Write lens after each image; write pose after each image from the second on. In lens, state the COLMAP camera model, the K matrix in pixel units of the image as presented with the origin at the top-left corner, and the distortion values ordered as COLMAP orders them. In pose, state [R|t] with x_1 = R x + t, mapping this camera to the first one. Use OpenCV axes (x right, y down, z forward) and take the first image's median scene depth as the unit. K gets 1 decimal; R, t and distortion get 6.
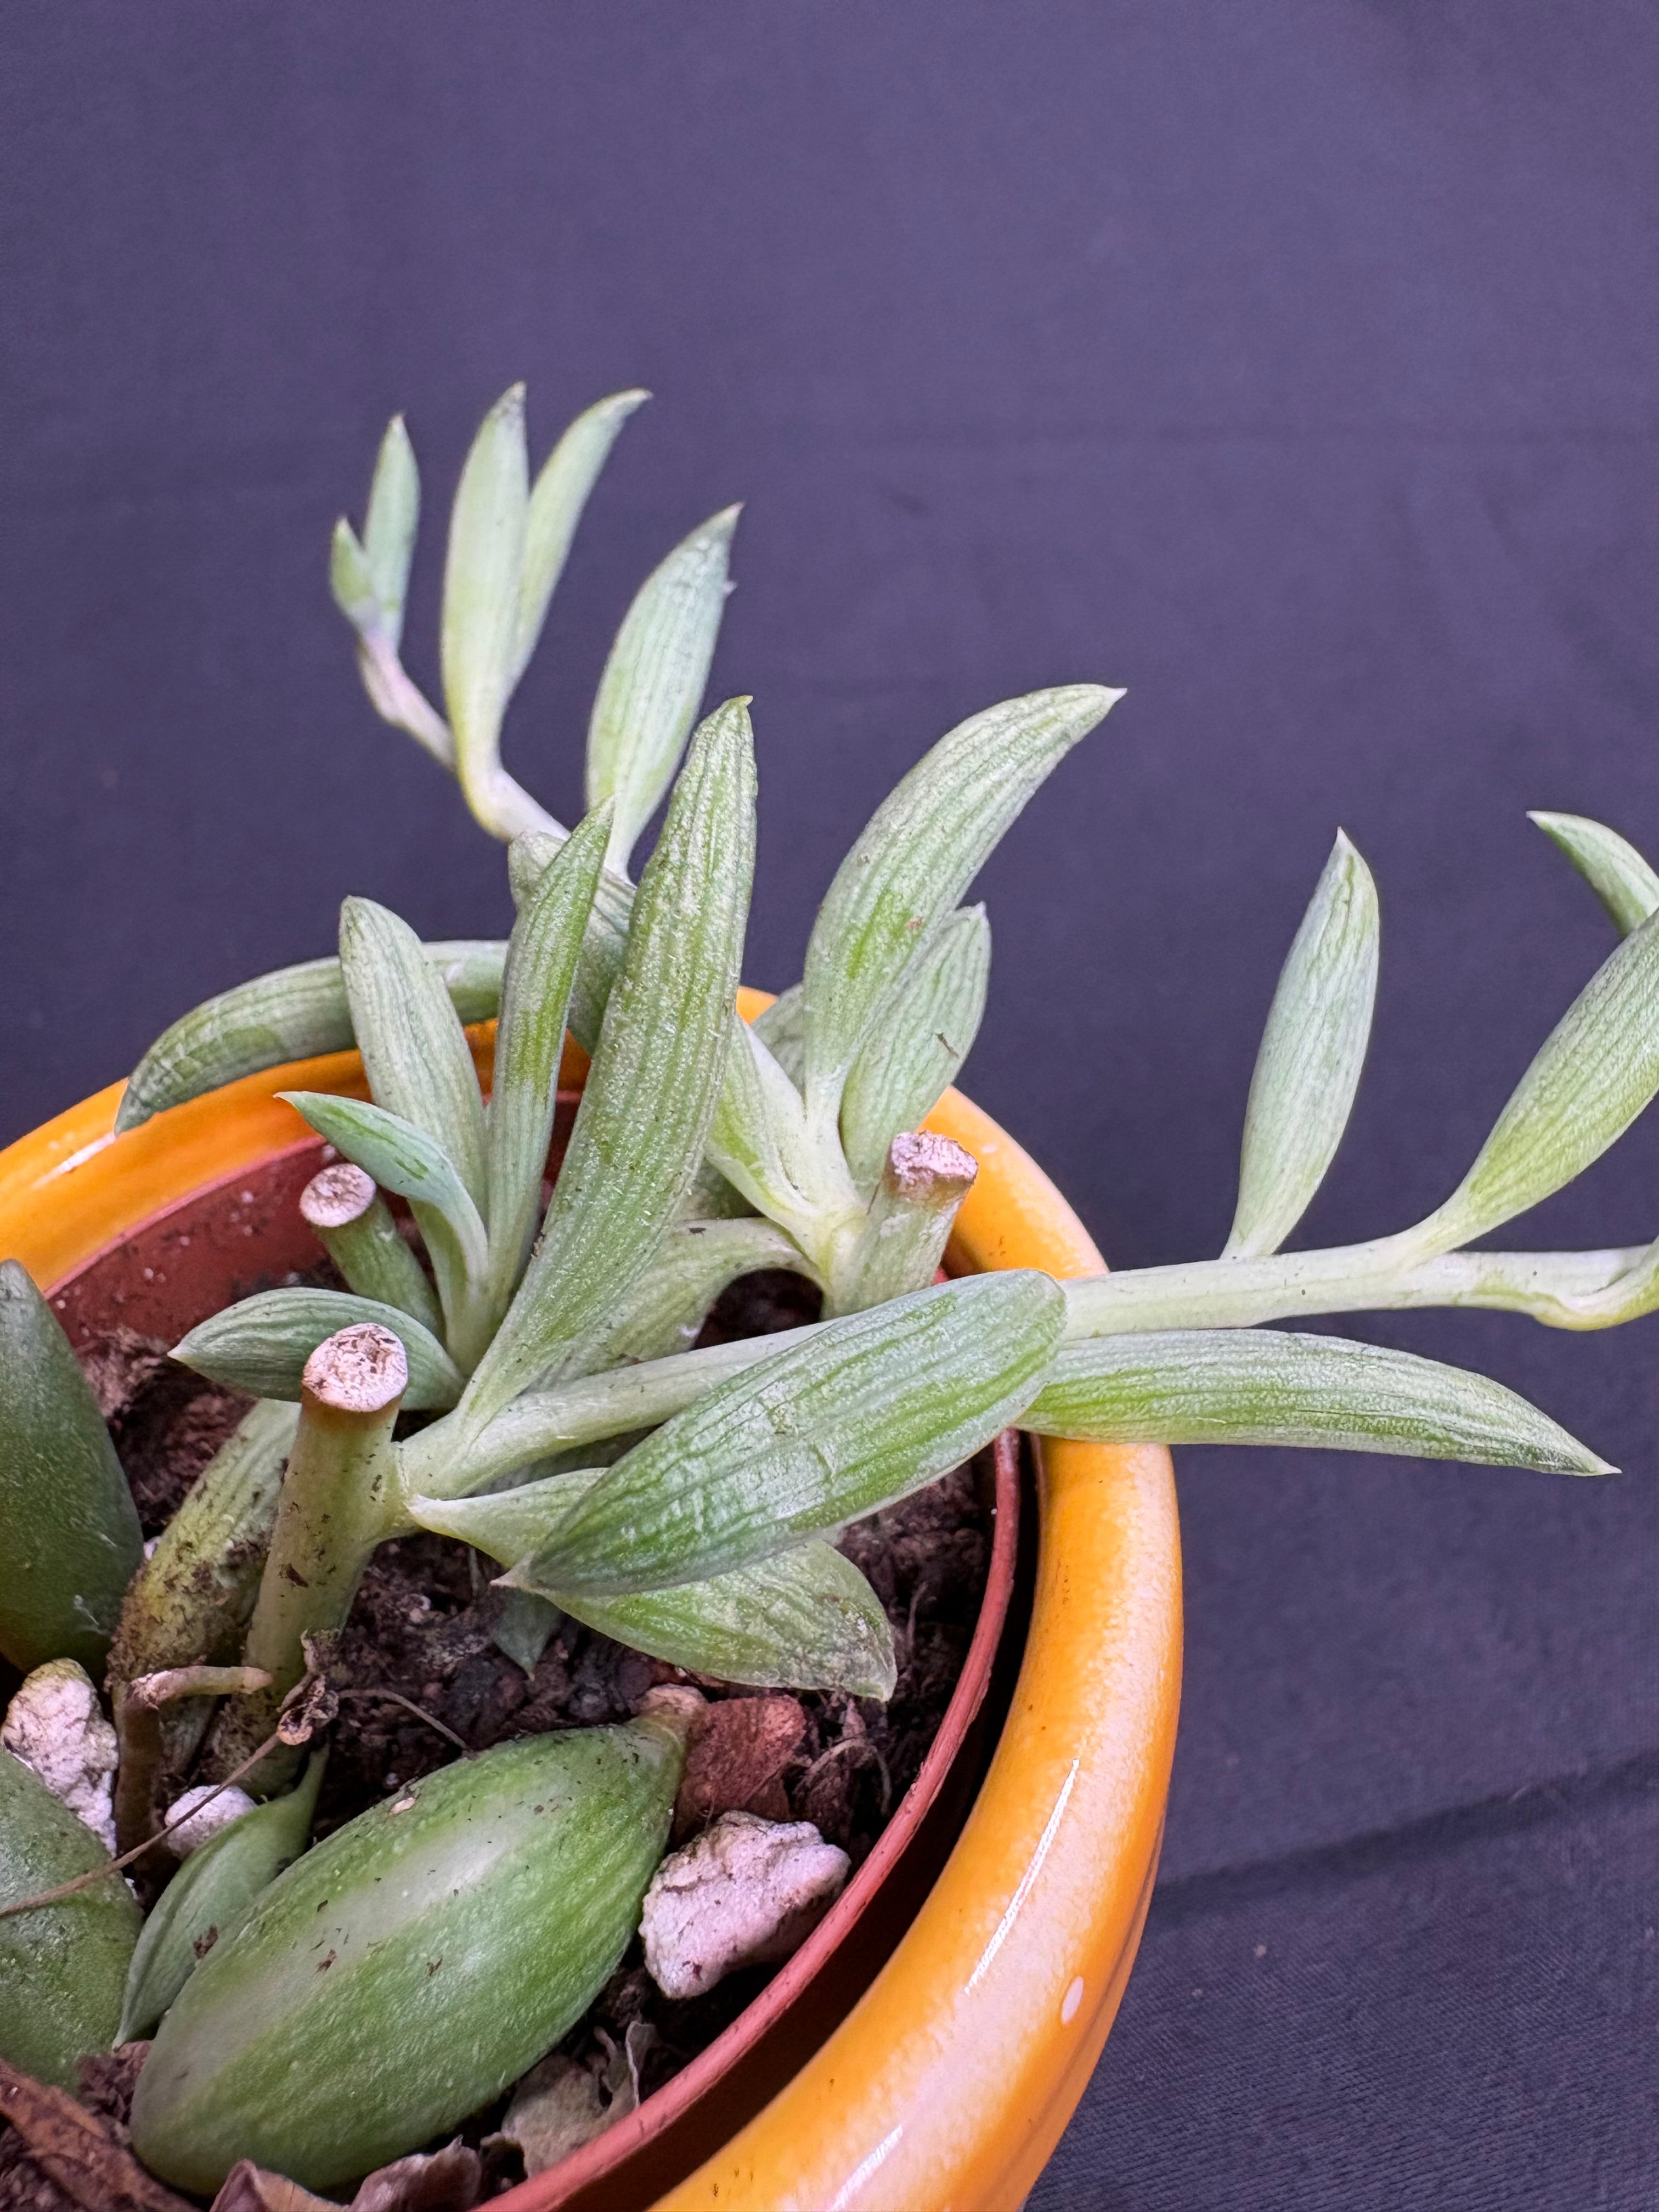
lens RADIAL K [[1723.1, 0, 837.0], [0, 1723.1, 988.6], [0, 0, 1]] dist [0.004086, 0.002037]
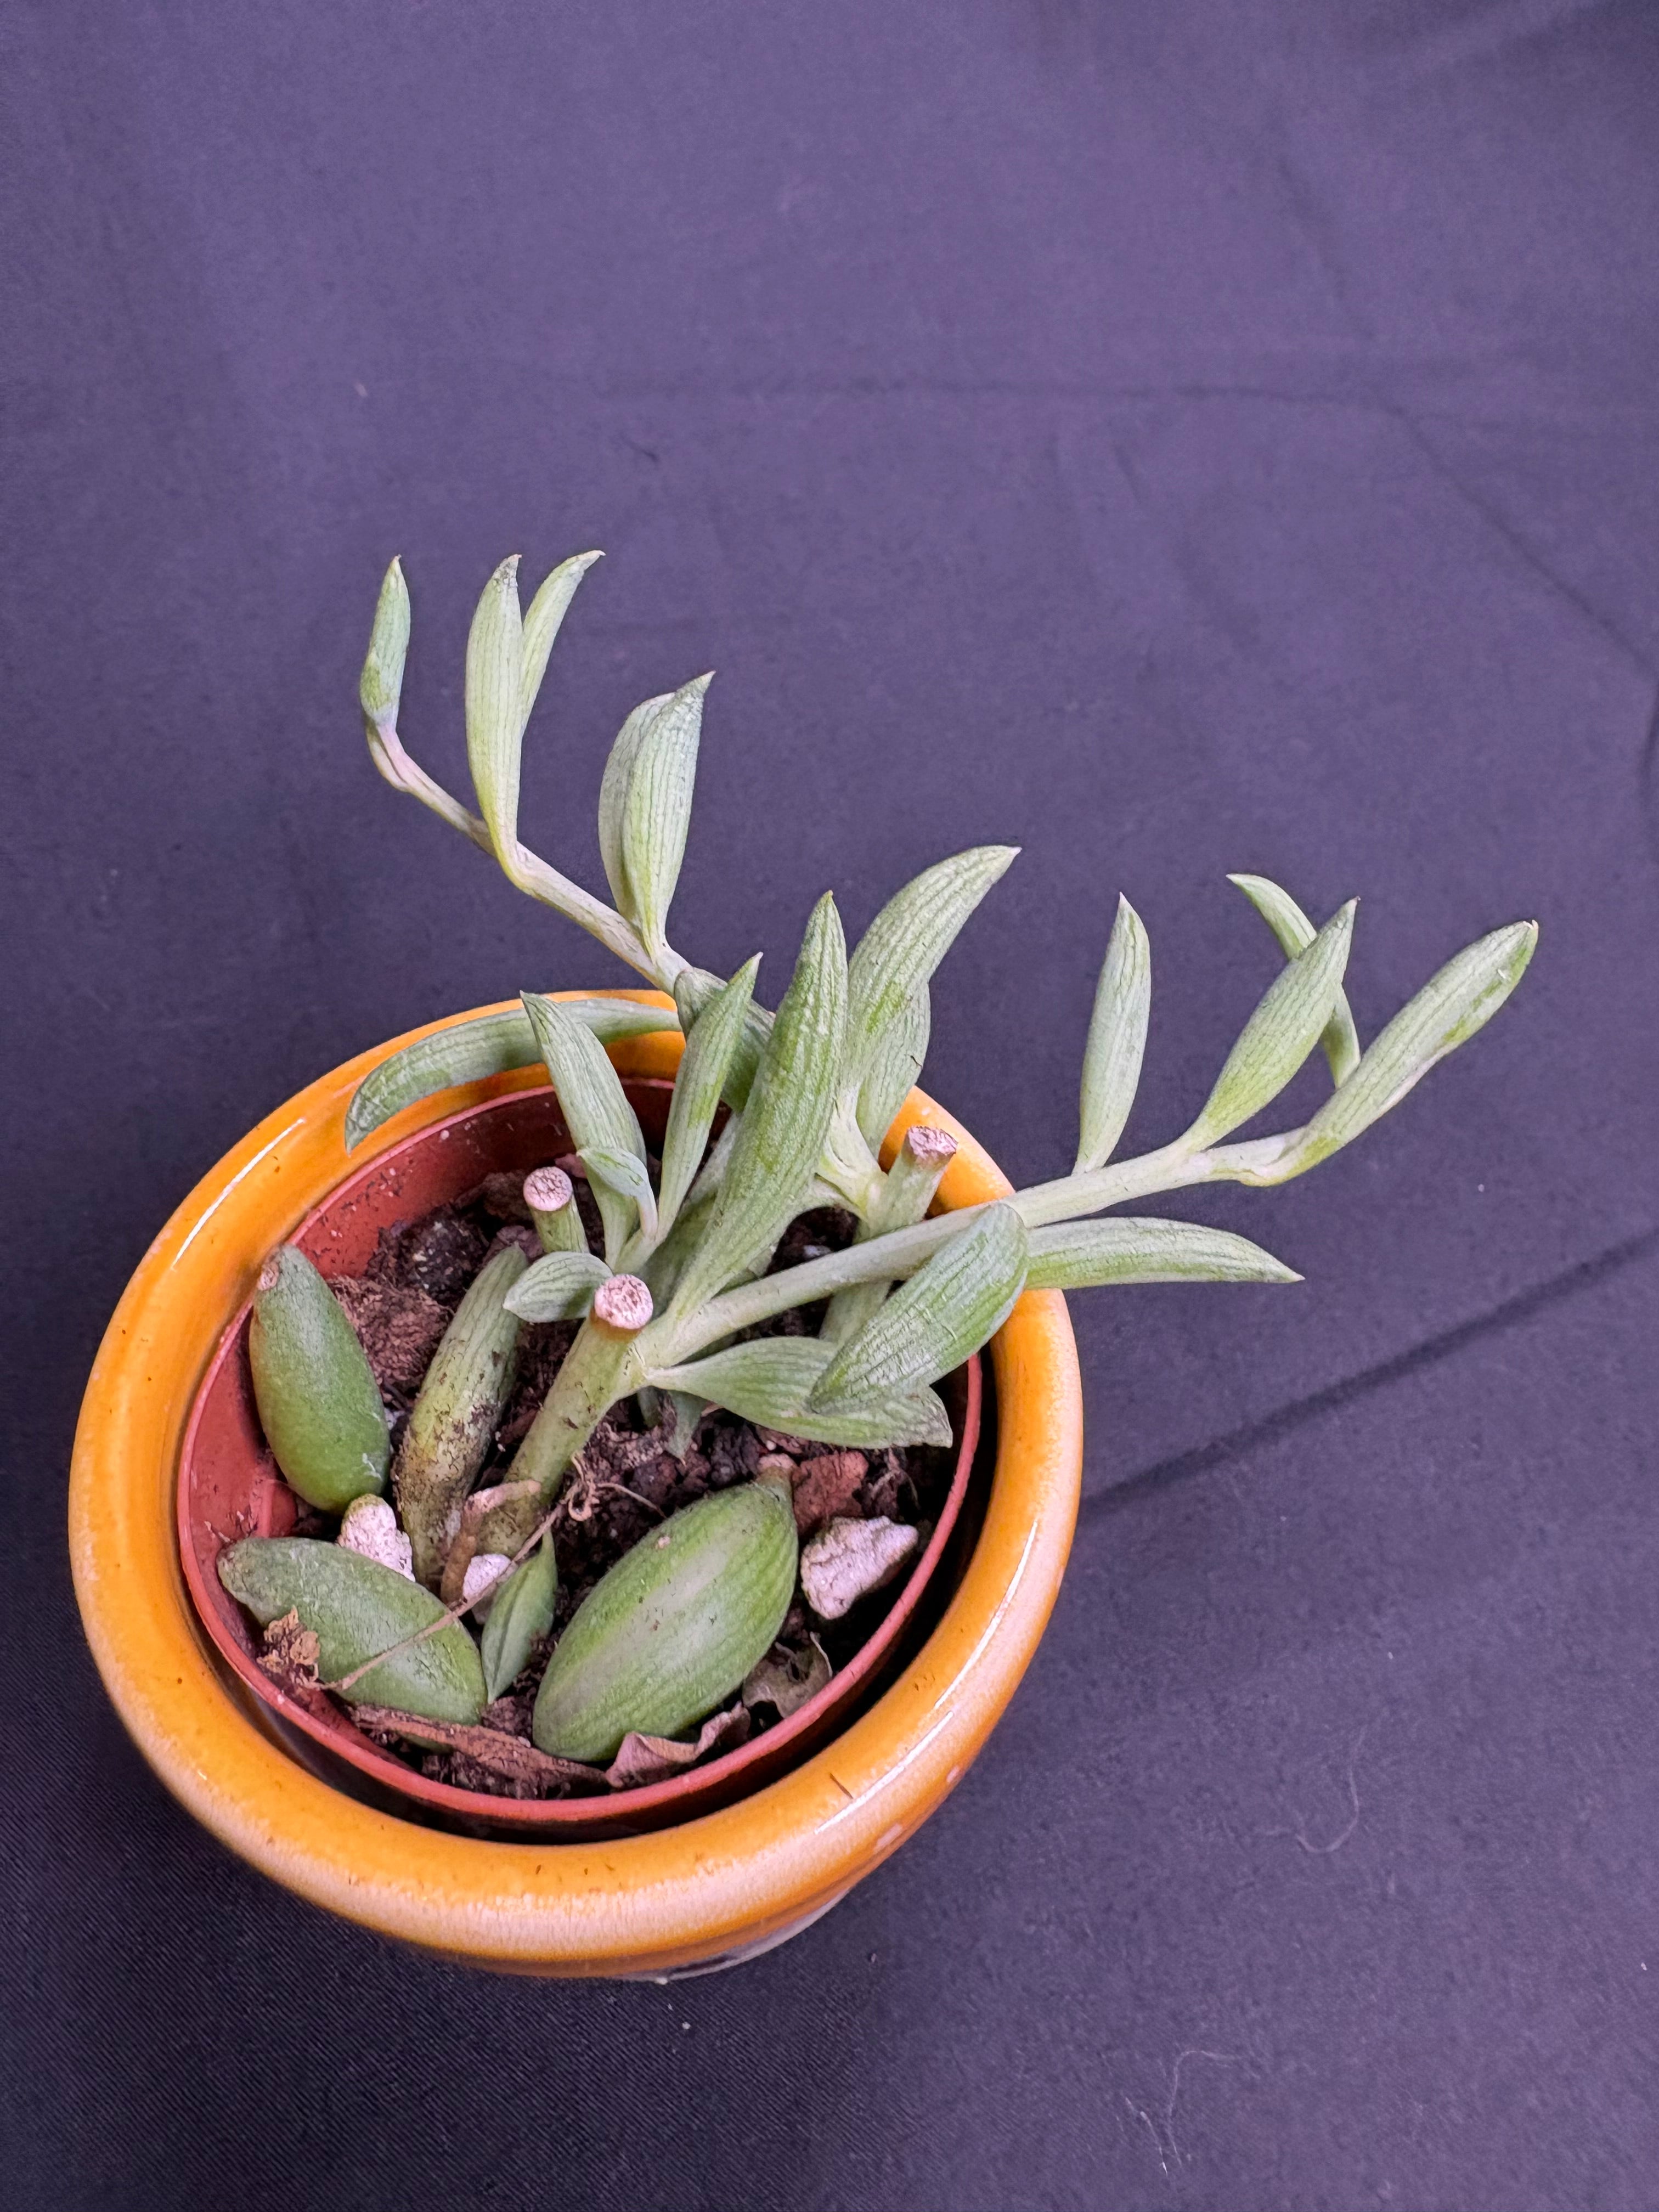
lens RADIAL K [[1723.1, 0, 837.0], [0, 1723.1, 988.6], [0, 0, 1]] dist [0.004086, 0.002037]
pose [[0.969675, -0.075836, 0.232333, -0.401570], [0.042603, 0.988535, 0.144859, -0.288875], [-0.240655, -0.130569, 0.961789, -0.574455]]
